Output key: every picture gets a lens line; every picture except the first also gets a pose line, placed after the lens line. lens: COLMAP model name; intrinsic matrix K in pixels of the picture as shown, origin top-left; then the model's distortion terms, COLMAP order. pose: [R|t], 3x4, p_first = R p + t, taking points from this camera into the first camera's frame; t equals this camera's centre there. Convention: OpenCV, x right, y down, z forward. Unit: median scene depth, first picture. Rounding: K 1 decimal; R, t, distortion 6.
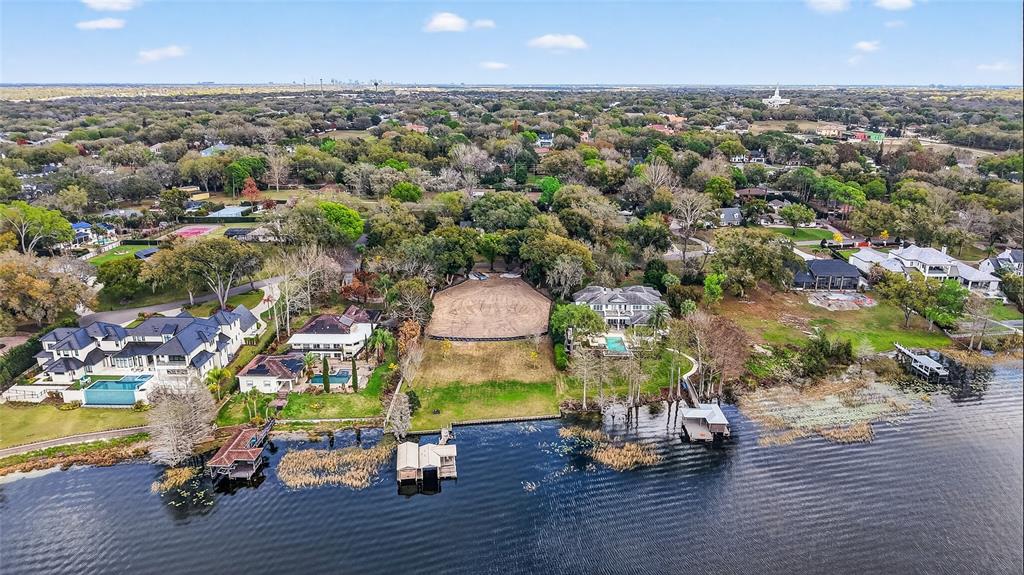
lens RADIAL K [[681.9, 0, 512.0], [0, 681.9, 287.5], [0, 0, 1]] dist [0.030918, -0.040808]
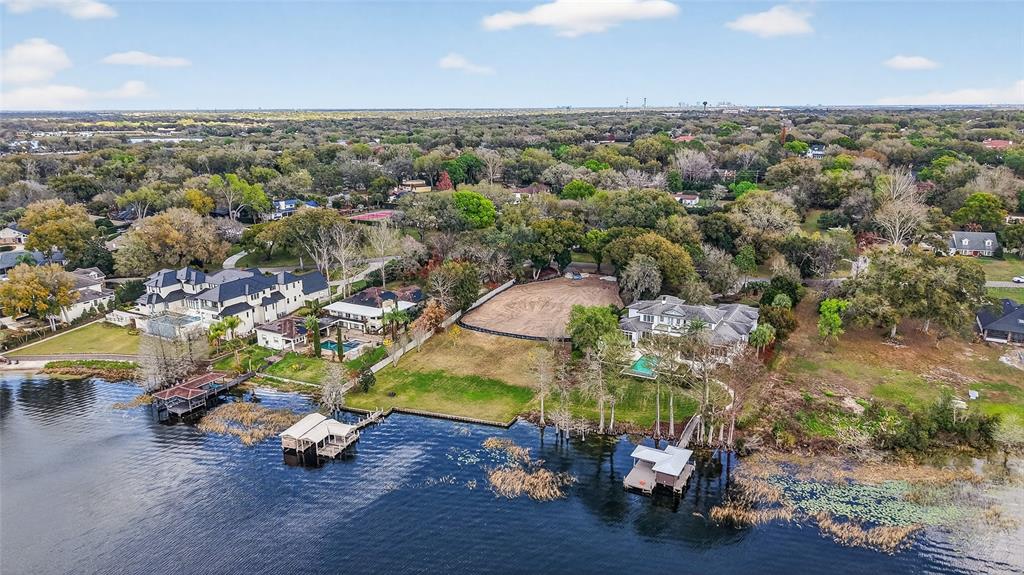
lens RADIAL K [[681.9, 0, 512.0], [0, 681.9, 287.5], [0, 0, 1]] dist [0.030918, -0.040808]
pose [[0.885600, 0.110682, -0.451067, 0.198475], [-0.124874, 0.992171, -0.001714, 0.008230], [0.447346, 0.057845, 0.892488, 0.104346]]
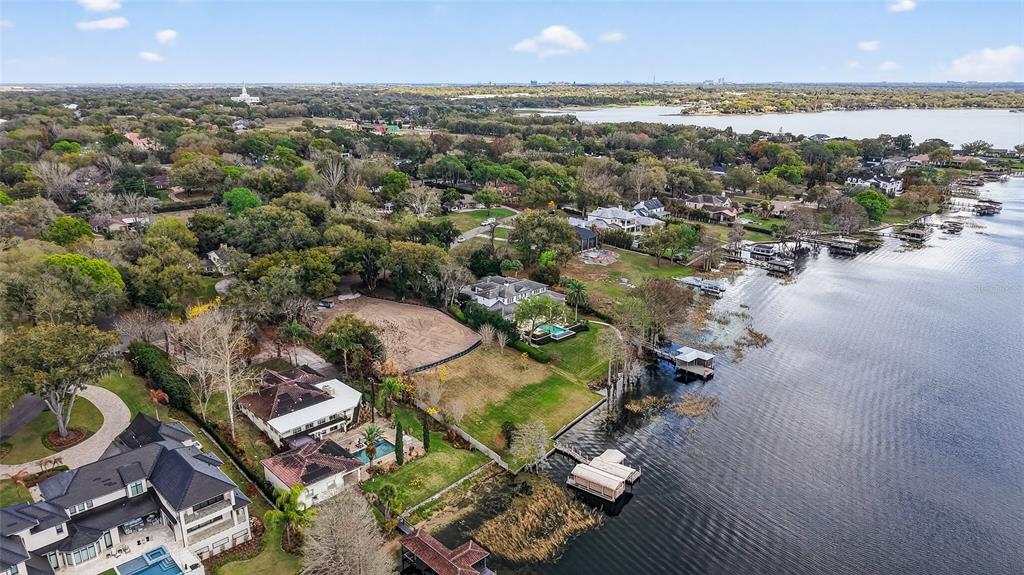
lens RADIAL K [[681.9, 0, 512.0], [0, 681.9, 287.5], [0, 0, 1]] dist [0.030918, -0.040808]
pose [[0.702417, -0.205913, 0.681330, -0.318447], [0.203955, 0.975327, 0.084498, -0.042432], [-0.681918, 0.079608, 0.727083, 0.145120]]
